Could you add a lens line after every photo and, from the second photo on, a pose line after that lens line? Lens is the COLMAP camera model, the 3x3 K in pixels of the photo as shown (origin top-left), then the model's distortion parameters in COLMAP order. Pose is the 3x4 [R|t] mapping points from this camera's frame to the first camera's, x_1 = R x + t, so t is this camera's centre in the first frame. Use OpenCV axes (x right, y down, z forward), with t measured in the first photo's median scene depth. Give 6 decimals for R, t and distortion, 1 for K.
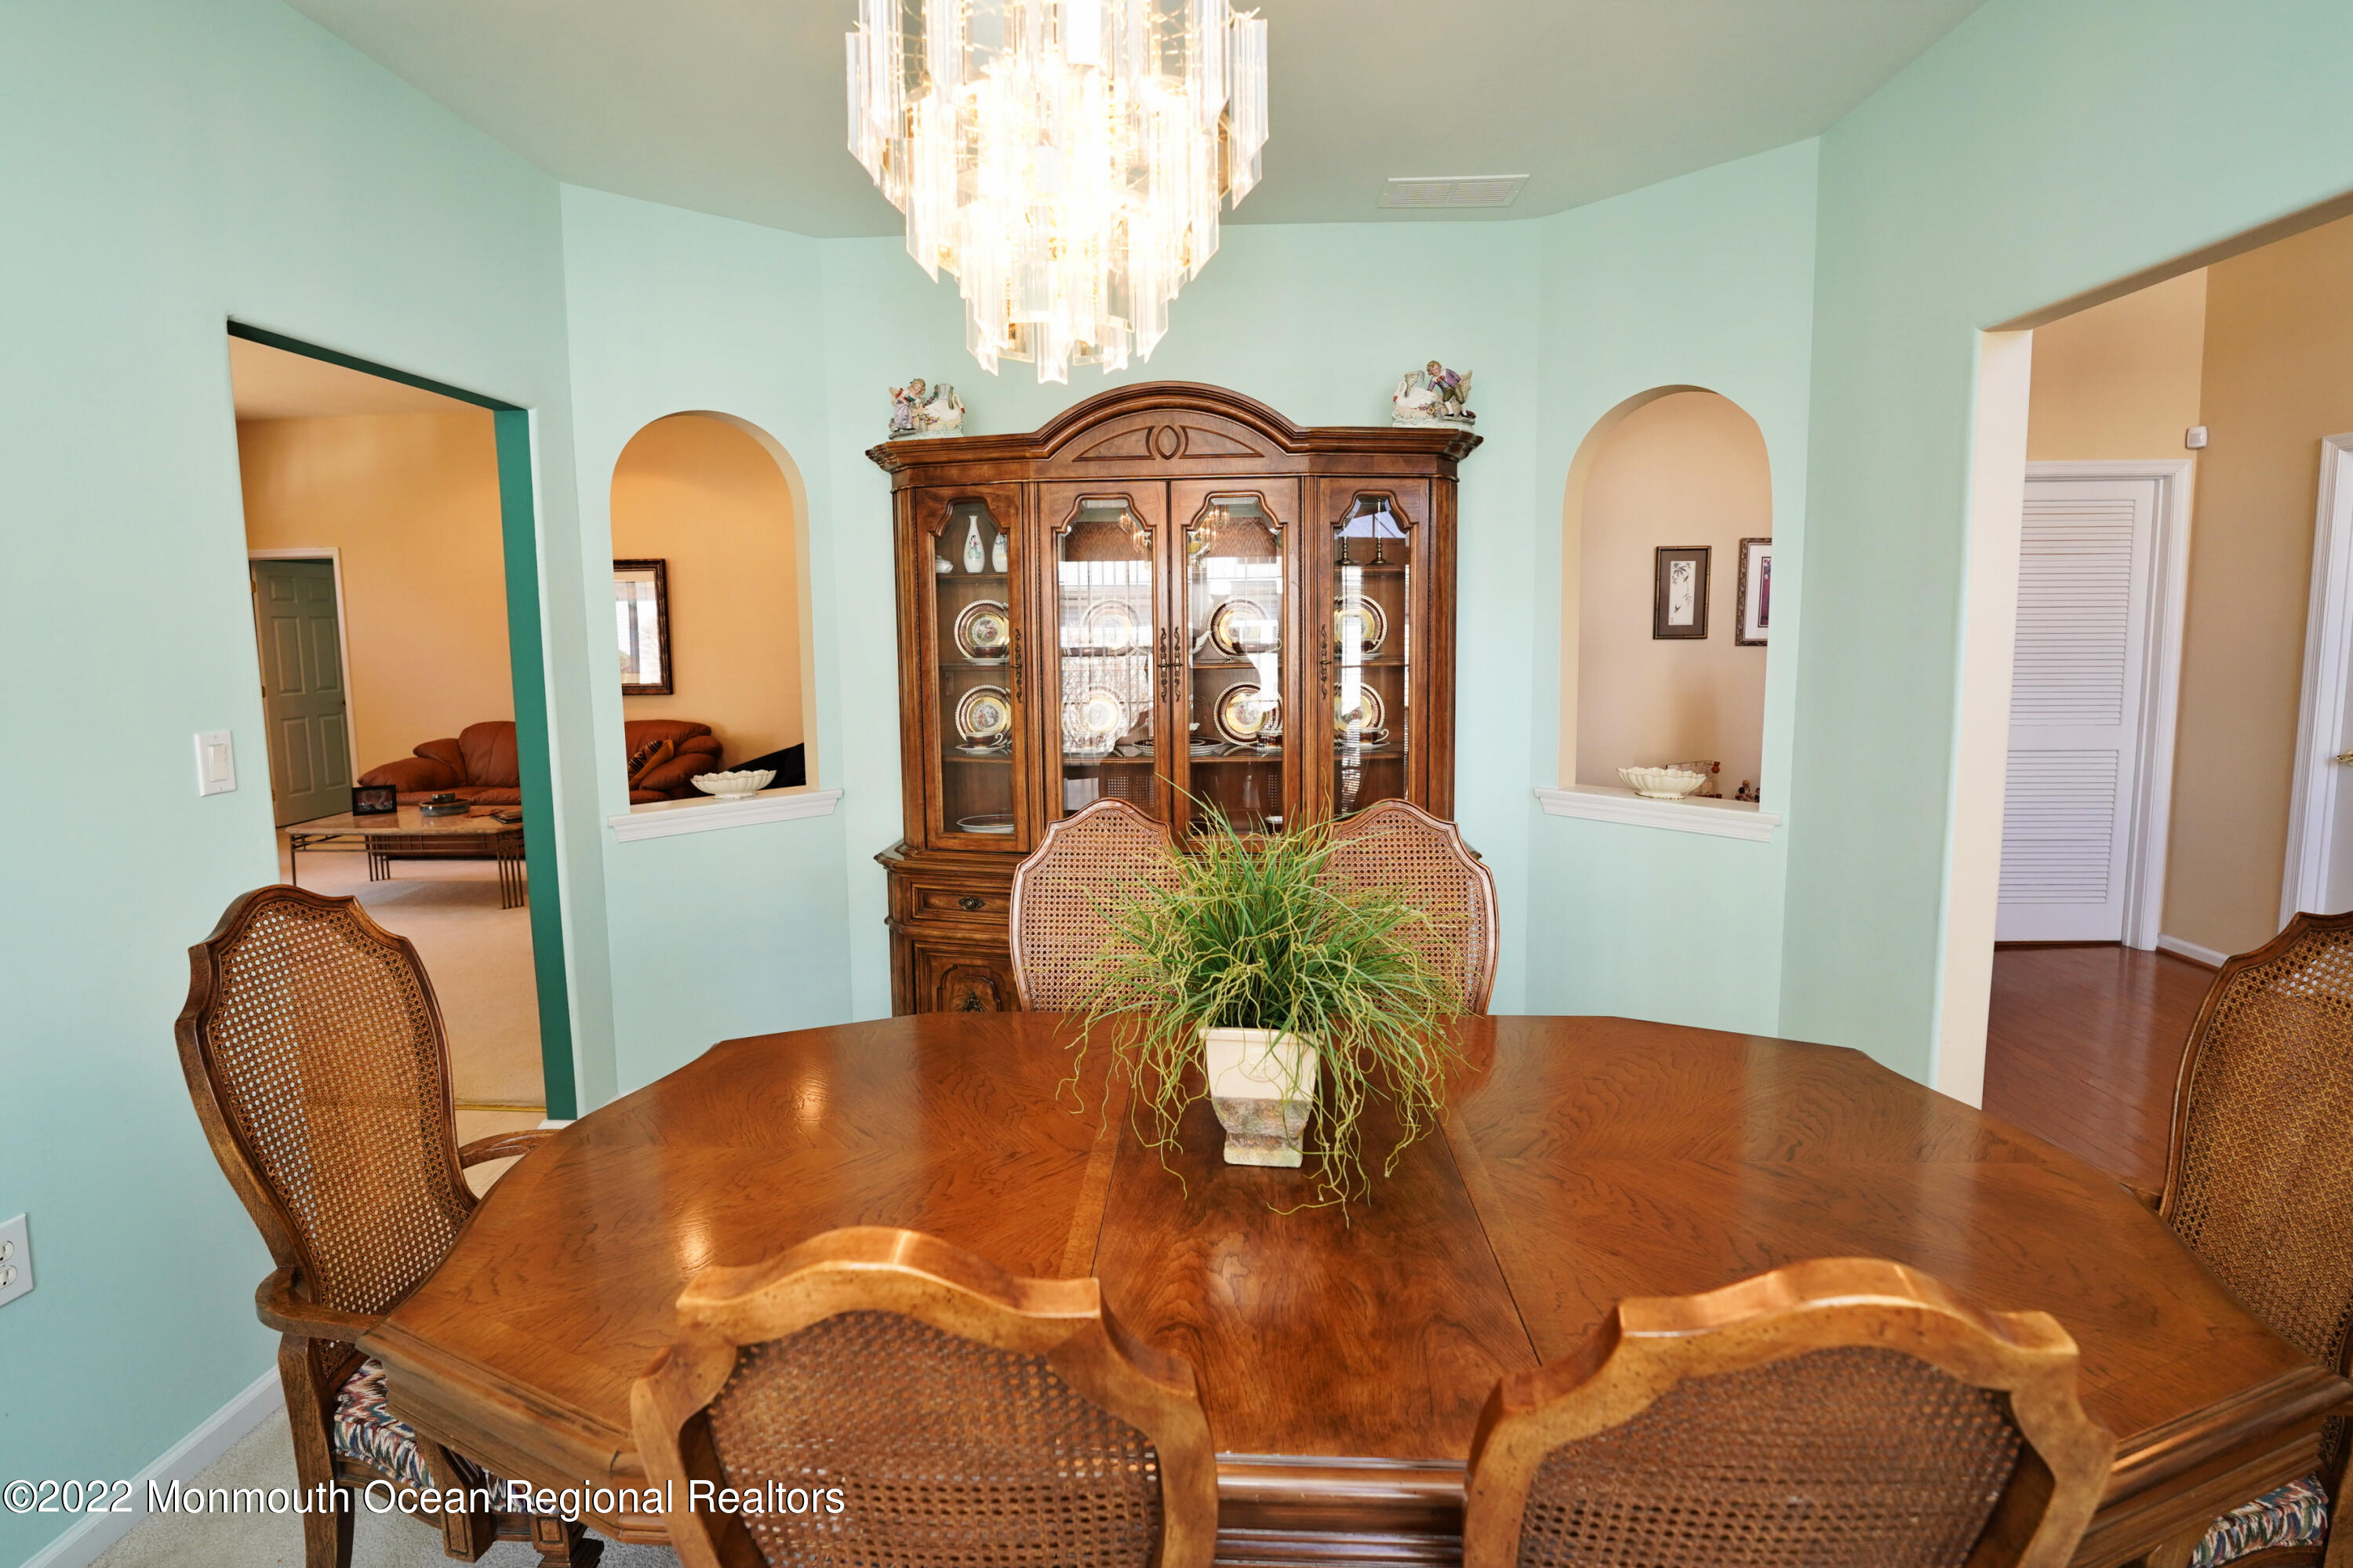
lens RADIAL K [[1059.6, 0, 1161.6], [0, 1059.6, 727.6], [0, 0, 1]] dist [-0.024657, 0.000114]
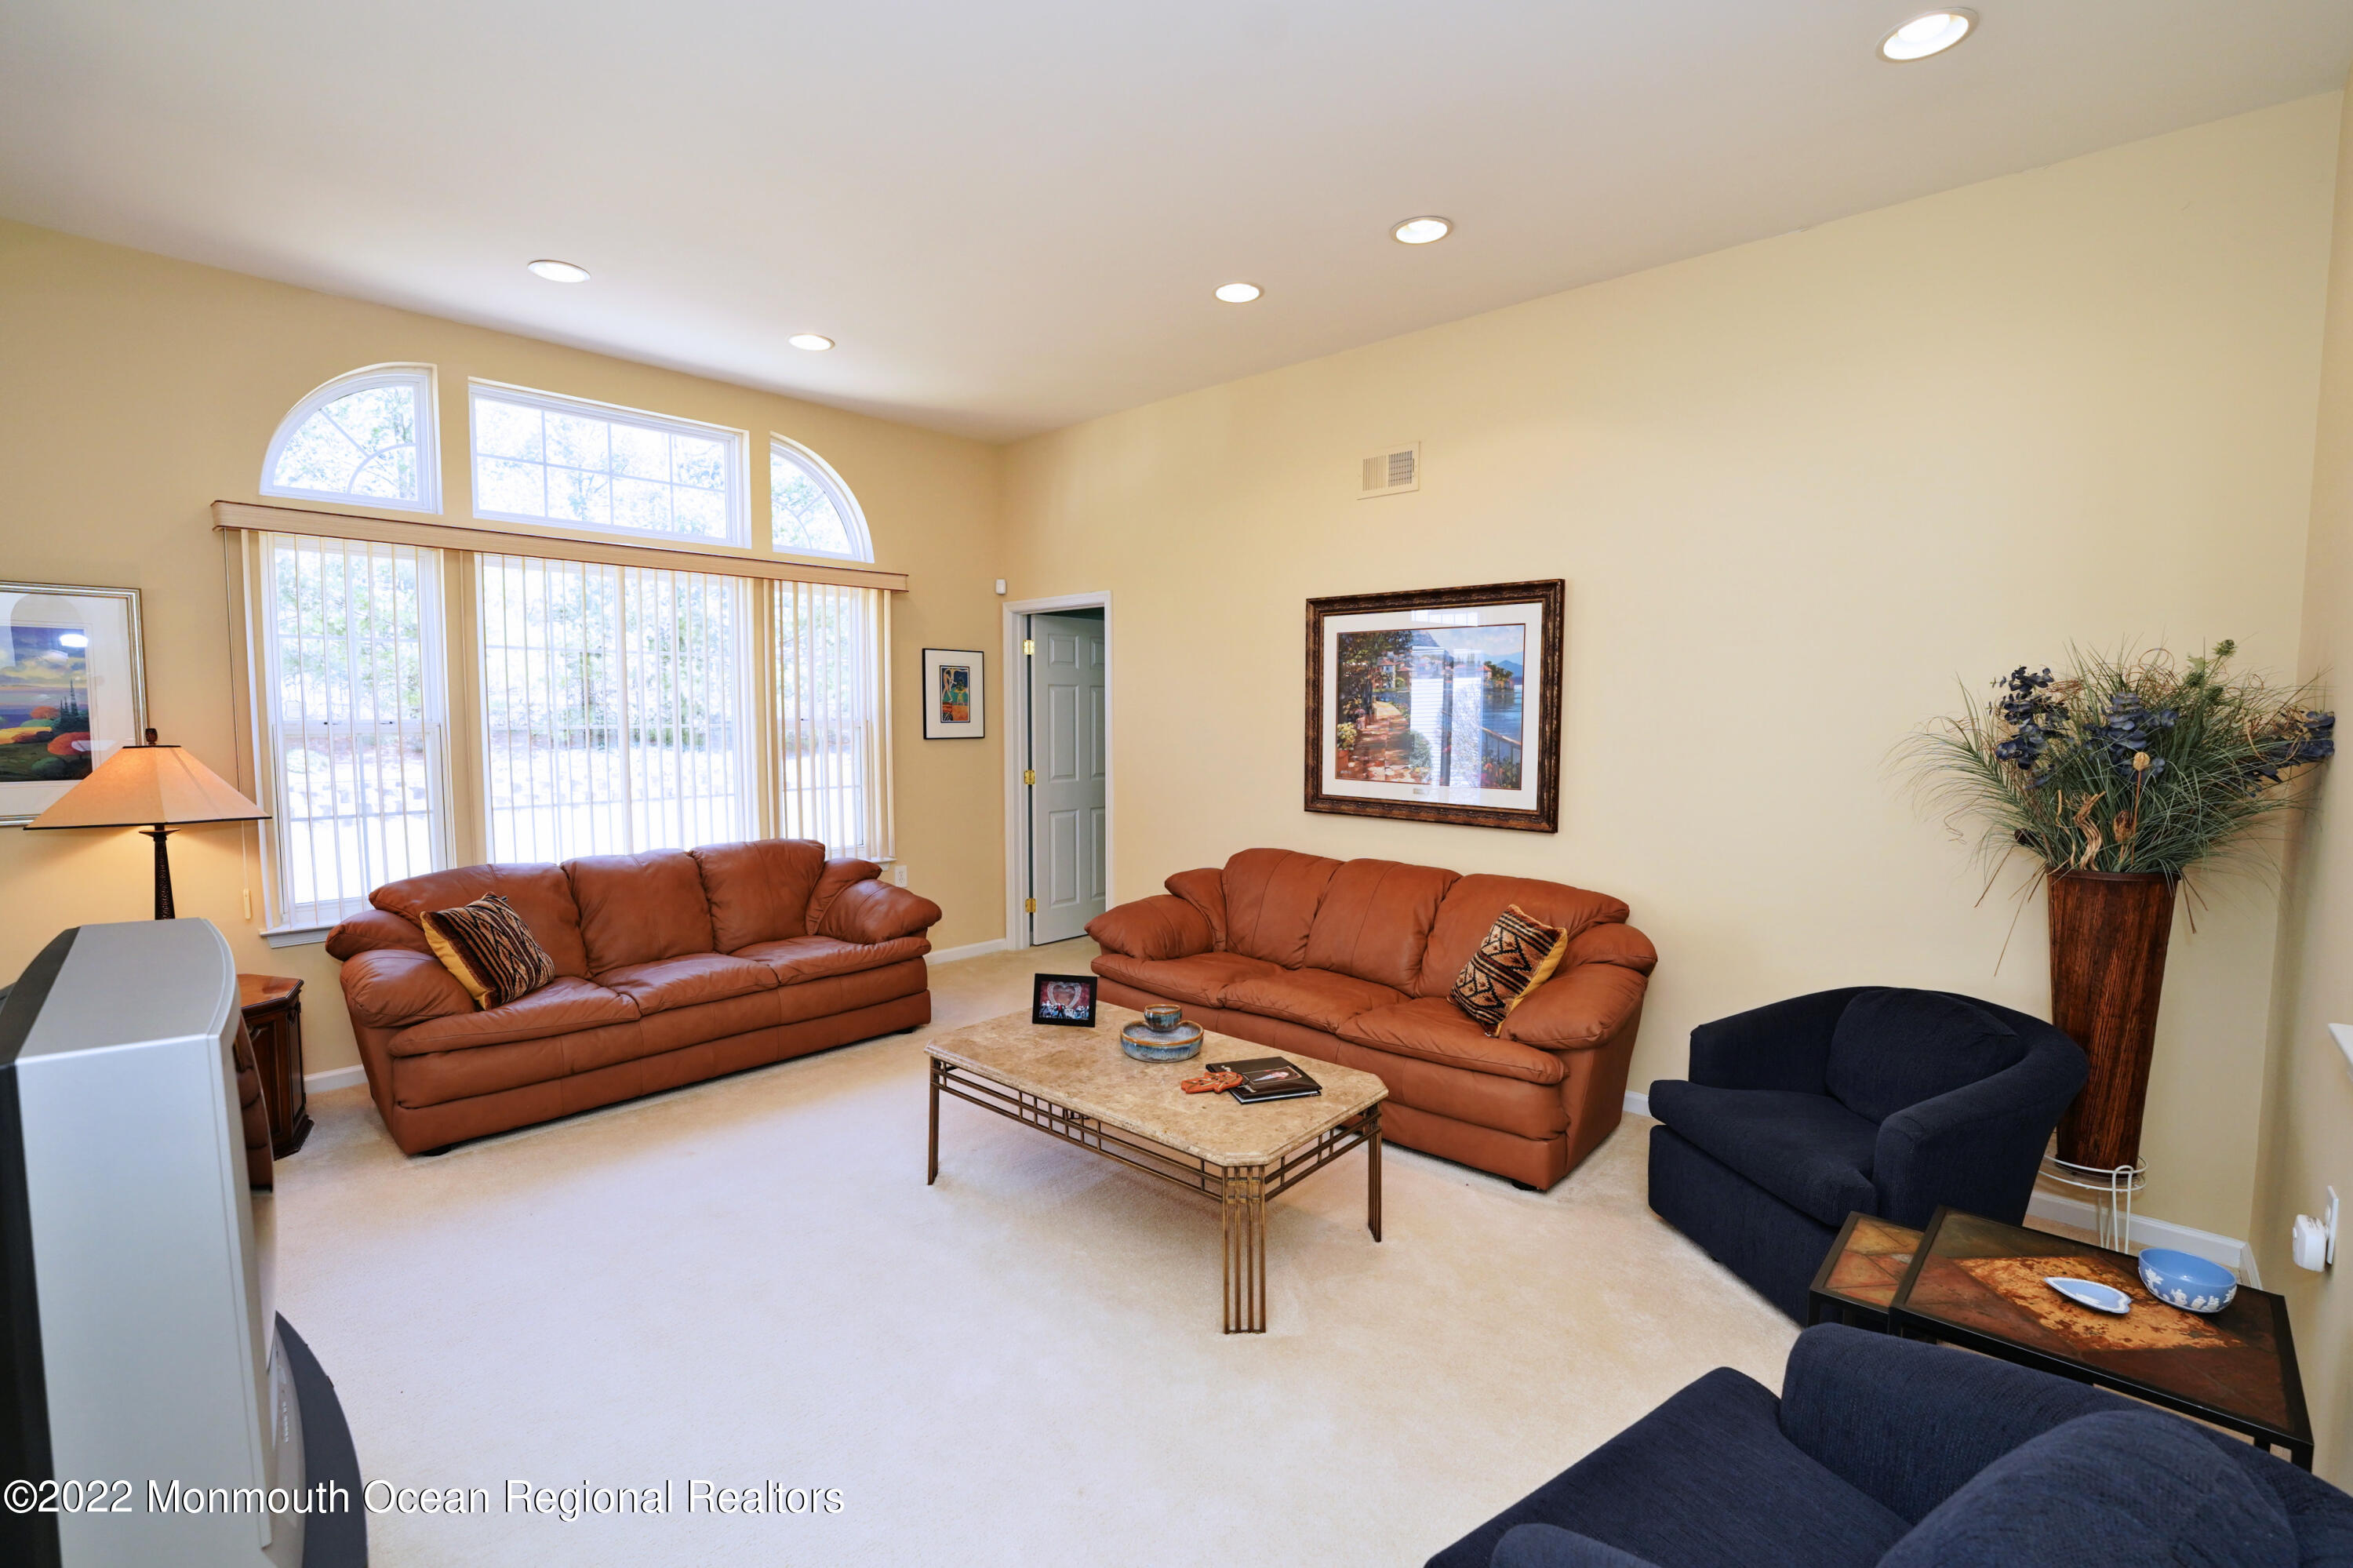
lens RADIAL K [[1039.5, 0, 1176.5], [0, 1039.5, 784.0], [0, 0, 1]] dist [-0.016932, -0.000357]
pose [[0.768635, 0.063078, -0.636570, -0.688706], [-0.076099, 0.997076, 0.006914, -0.111209], [0.635145, 0.043128, 0.771188, 1.163824]]
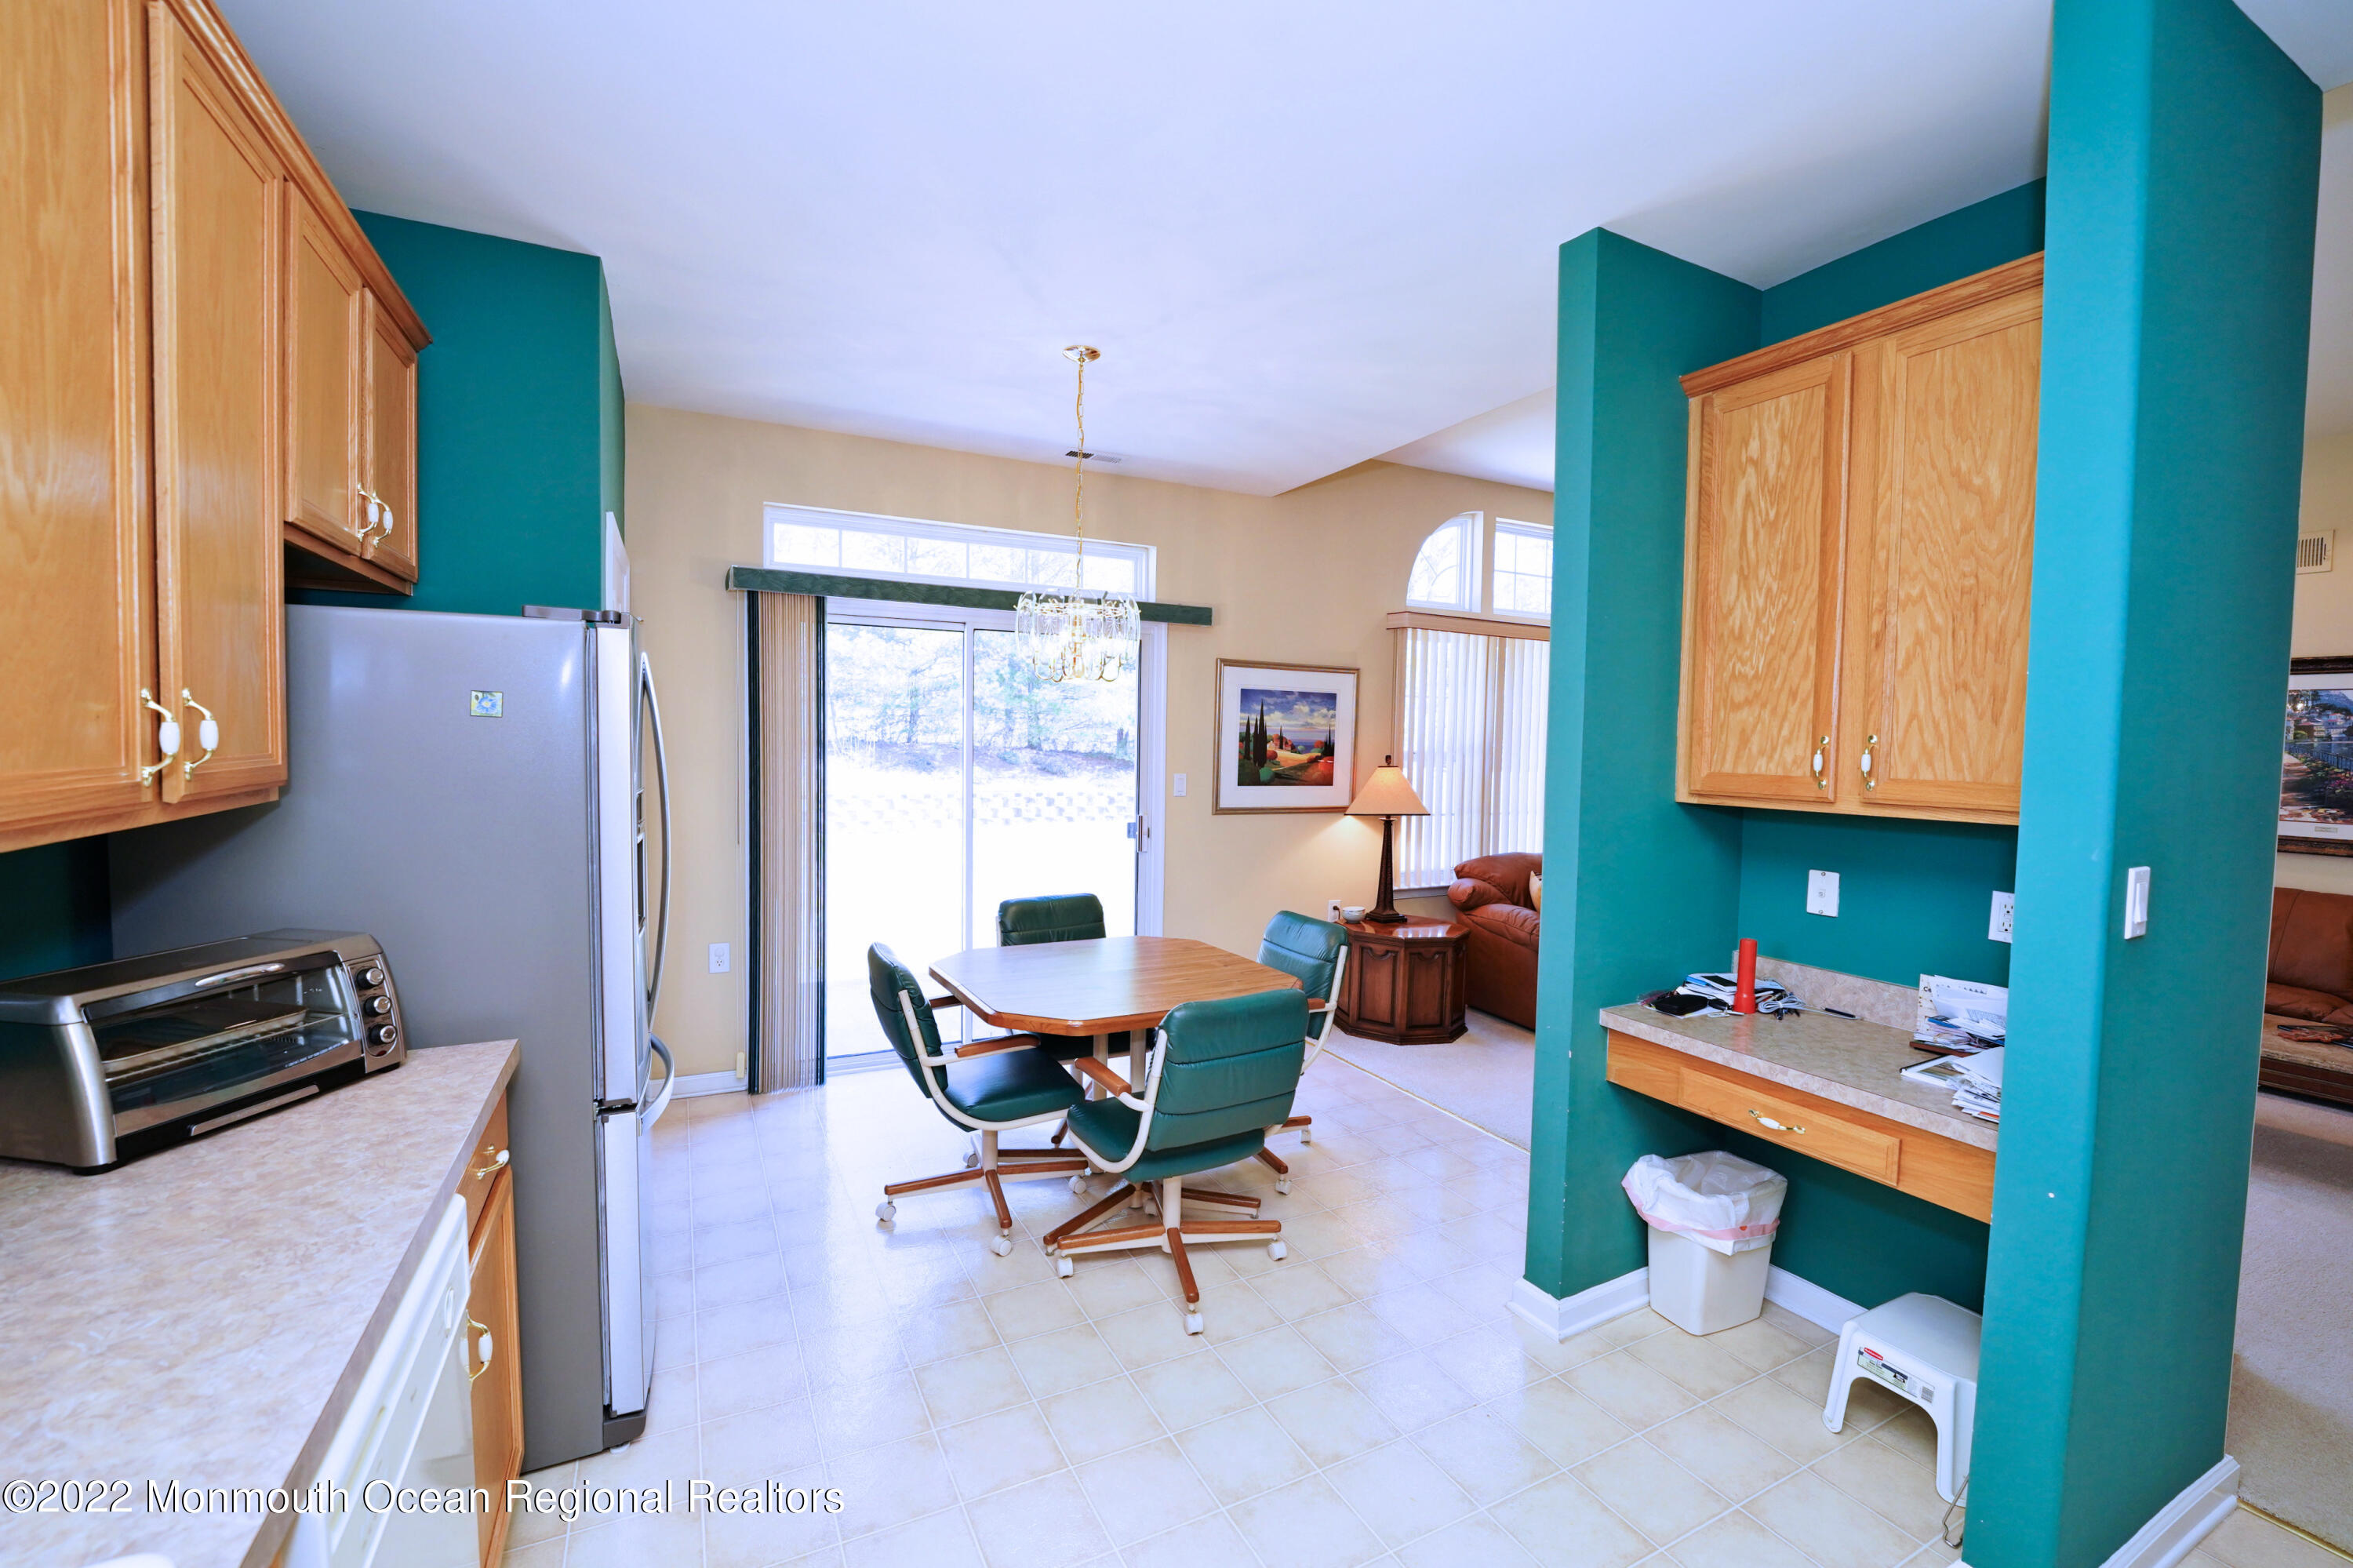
lens RADIAL K [[993.9, 0, 1176.5], [0, 993.9, 784.0], [0, 0, 1]] dist [-0.015538, -0.000072]
pose [[0.510852, 0.062190, -0.857416, -0.951938], [-0.107689, 0.994153, 0.007946, -0.003831], [0.852897, 0.088275, 0.514562, 0.115984]]
